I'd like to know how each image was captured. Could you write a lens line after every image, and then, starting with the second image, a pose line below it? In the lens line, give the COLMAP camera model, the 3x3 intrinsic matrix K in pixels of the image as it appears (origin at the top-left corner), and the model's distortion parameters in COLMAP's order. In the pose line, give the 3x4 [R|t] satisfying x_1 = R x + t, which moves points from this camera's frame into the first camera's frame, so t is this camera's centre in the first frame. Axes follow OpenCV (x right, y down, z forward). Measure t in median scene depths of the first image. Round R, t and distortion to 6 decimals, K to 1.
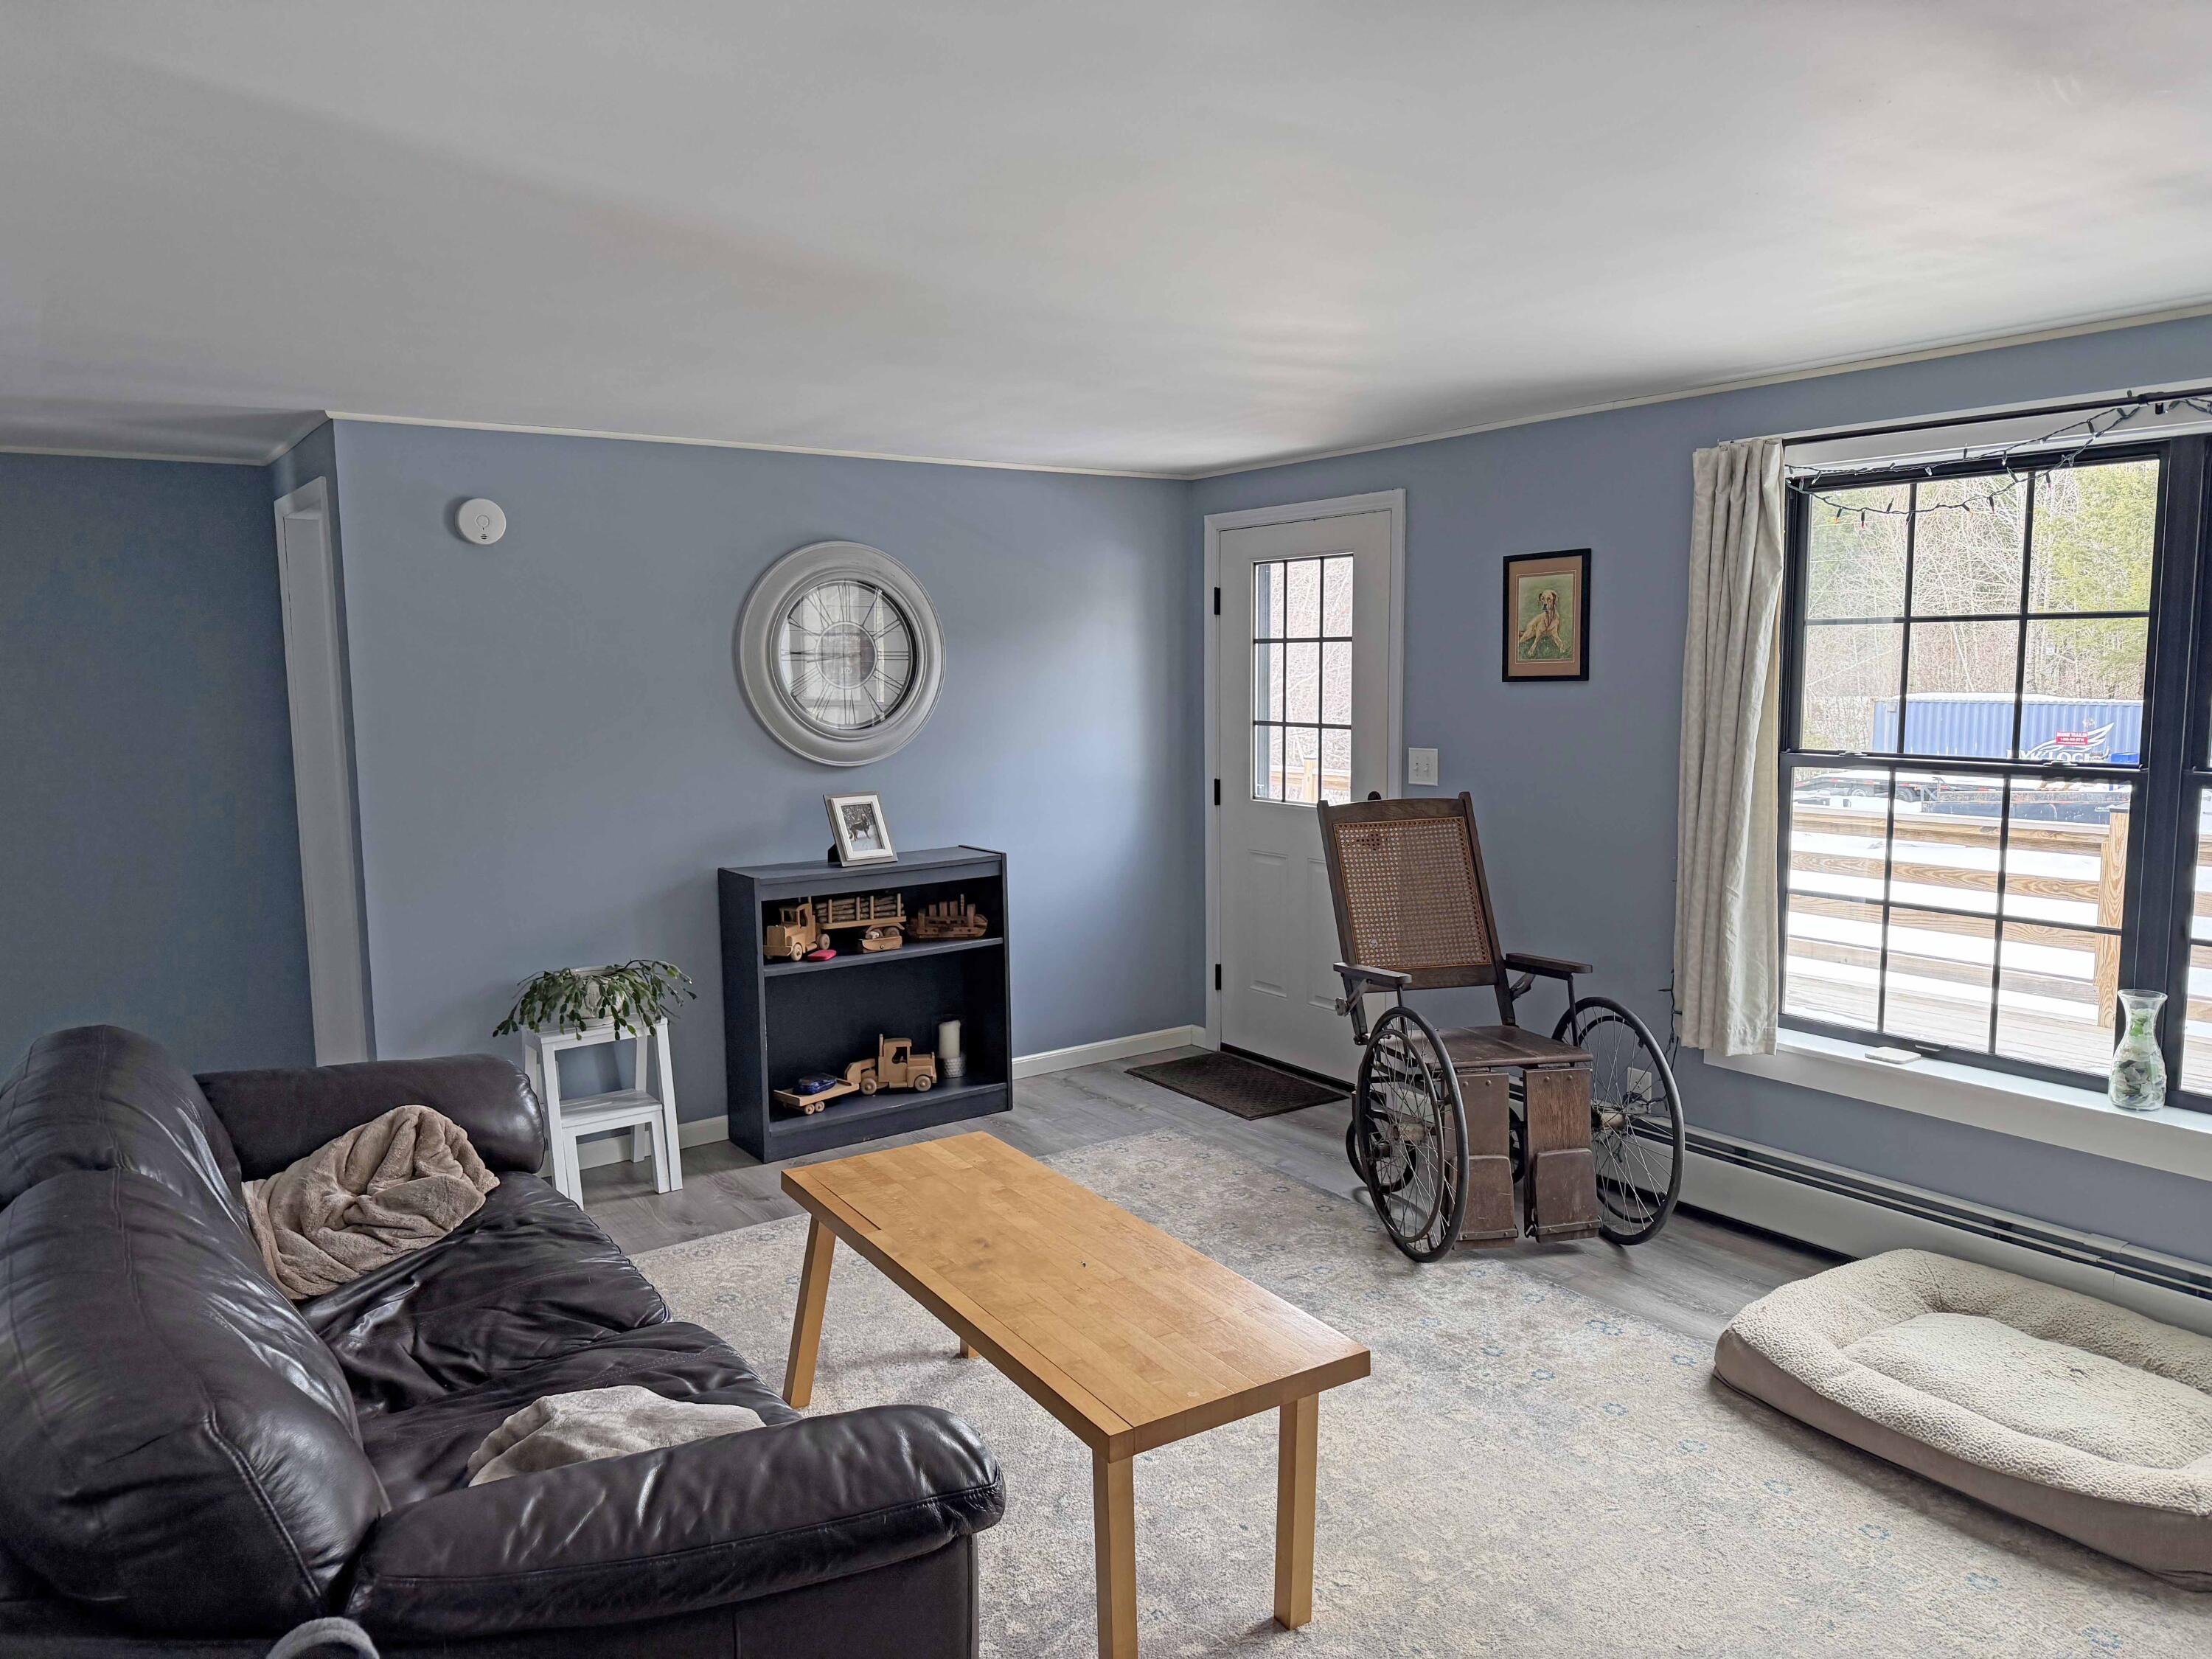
lens RADIAL K [[1519.6, 0, 1106.0], [0, 1519.6, 829.5], [0, 0, 1]] dist [0.008627, 0.000091]
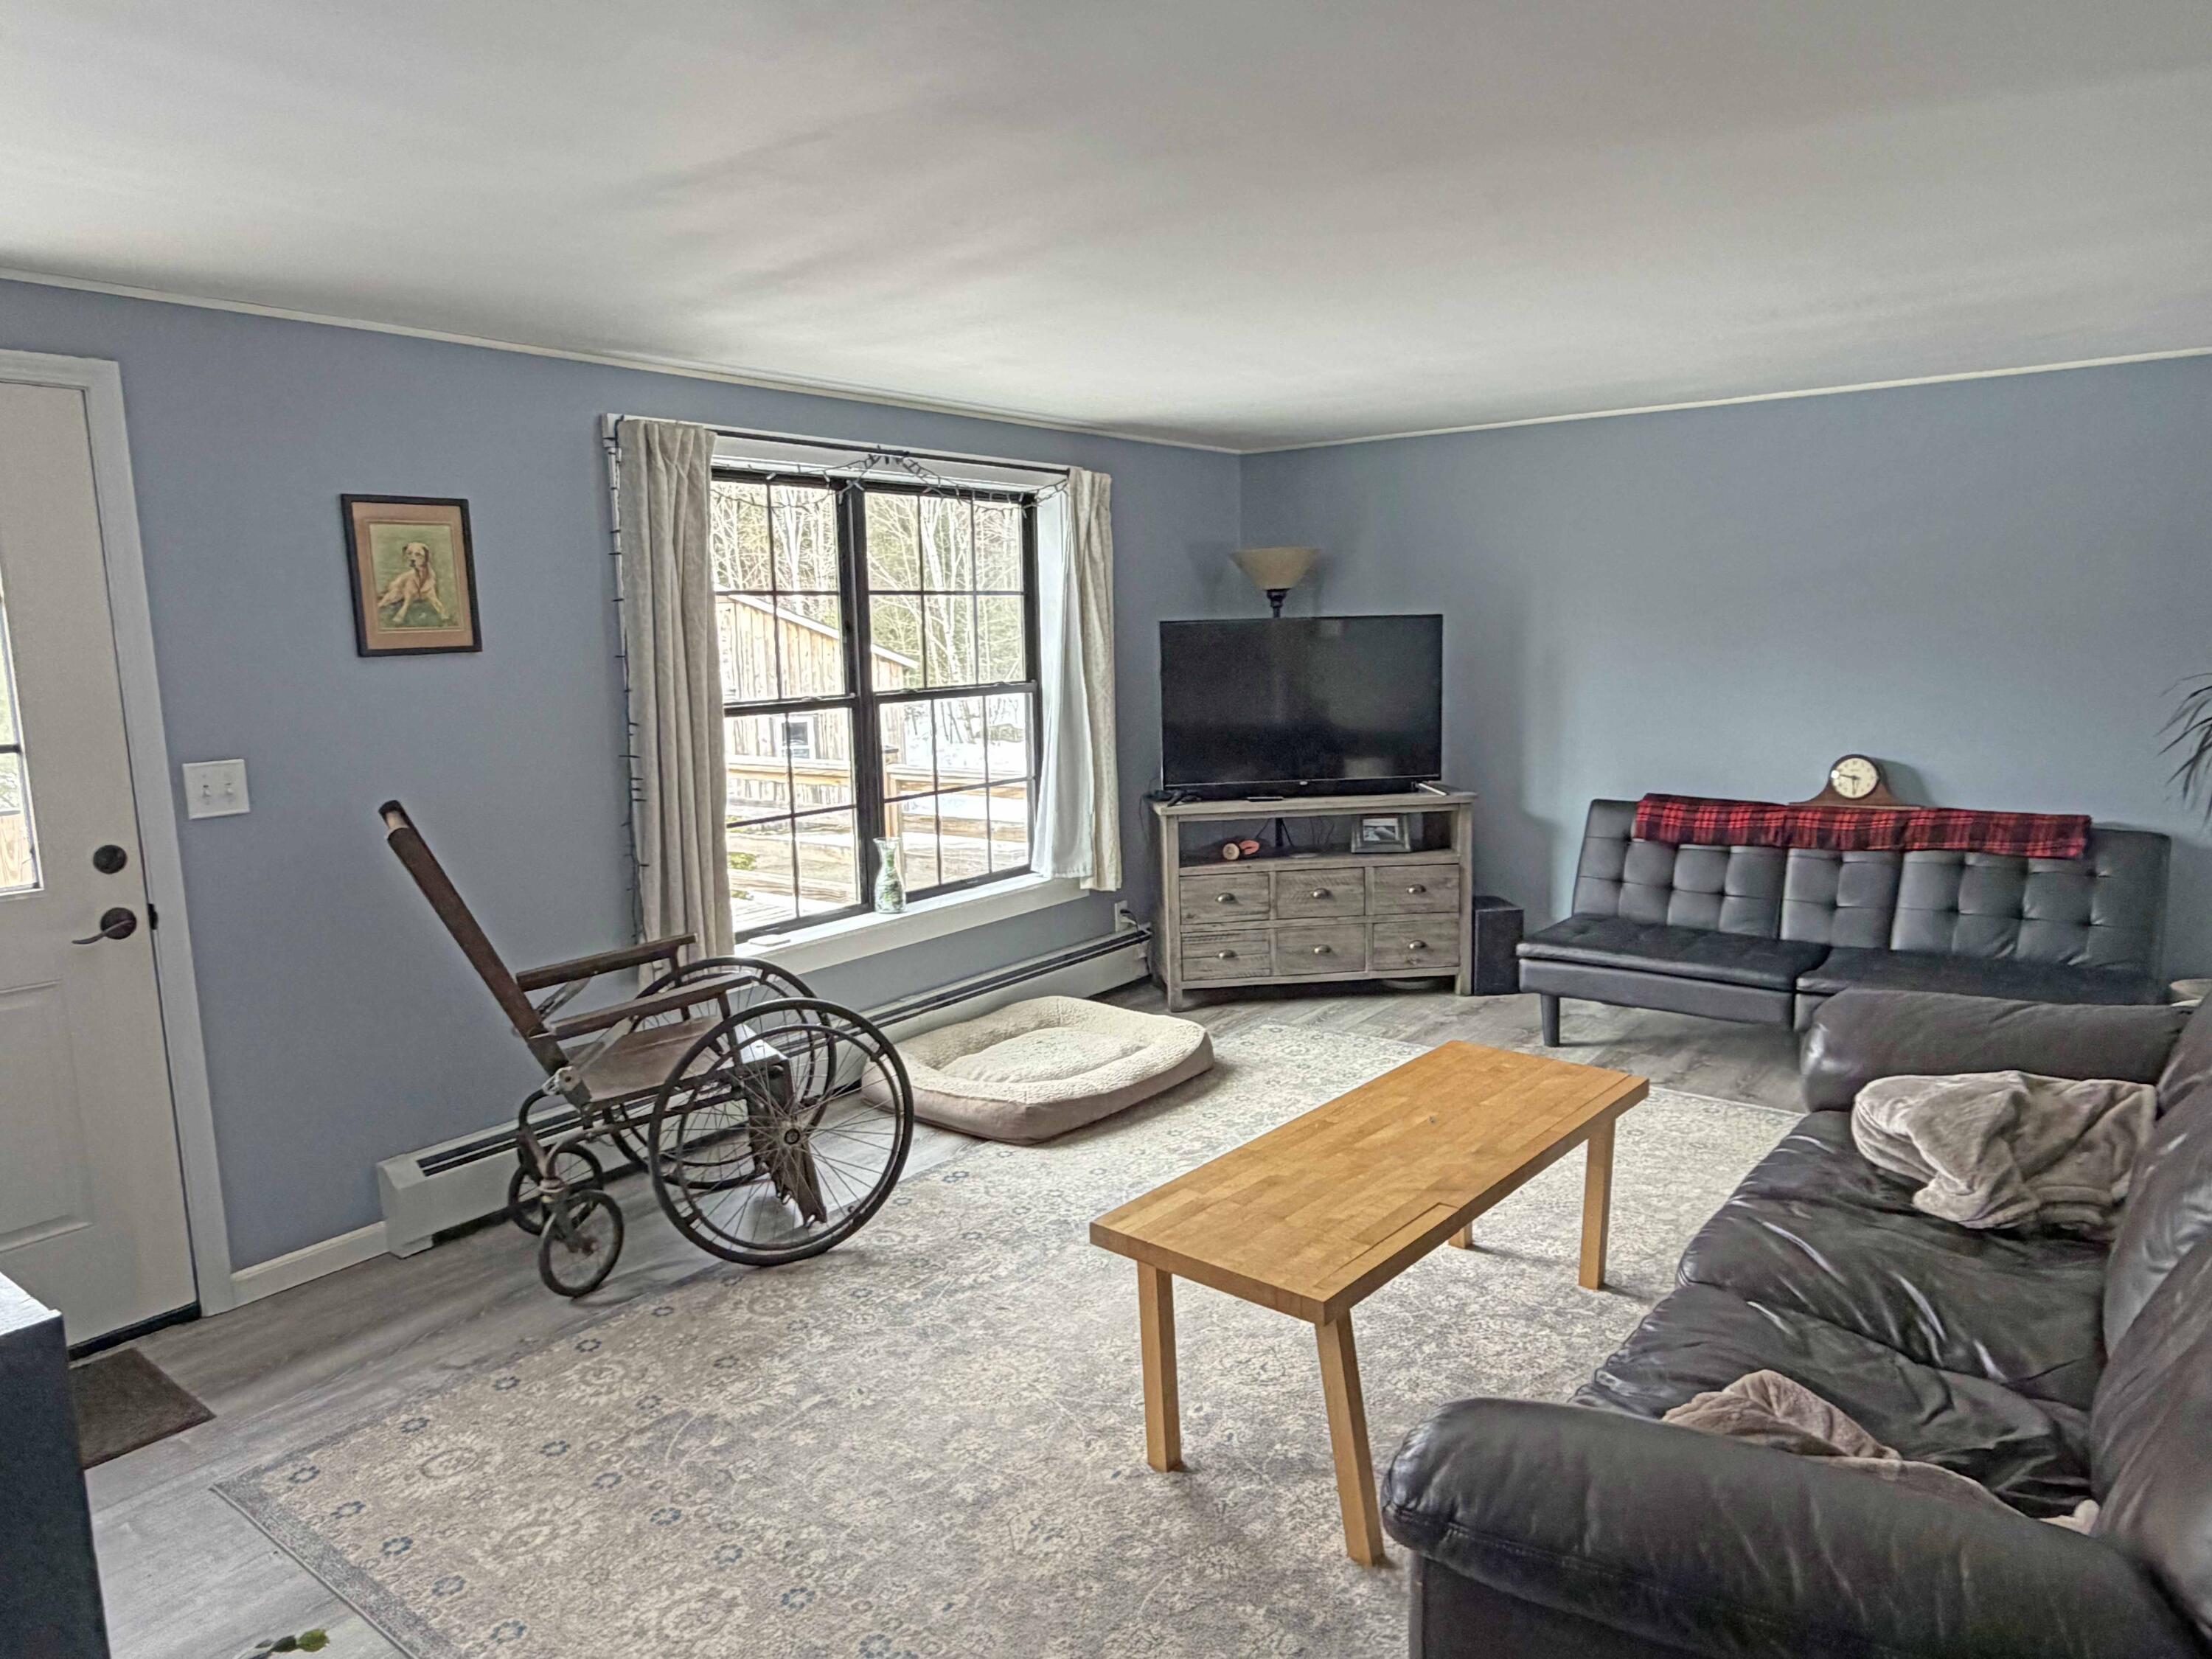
lens RADIAL K [[1404.3, 0, 1106.0], [0, 1404.3, 829.5], [0, 0, 1]] dist [-0.008196, -0.002583]
pose [[-0.290597, -0.133668, 0.947463, -0.539073], [0.123277, 0.976712, 0.175605, -0.090692], [-0.948871, 0.167830, -0.267352, 0.850515]]
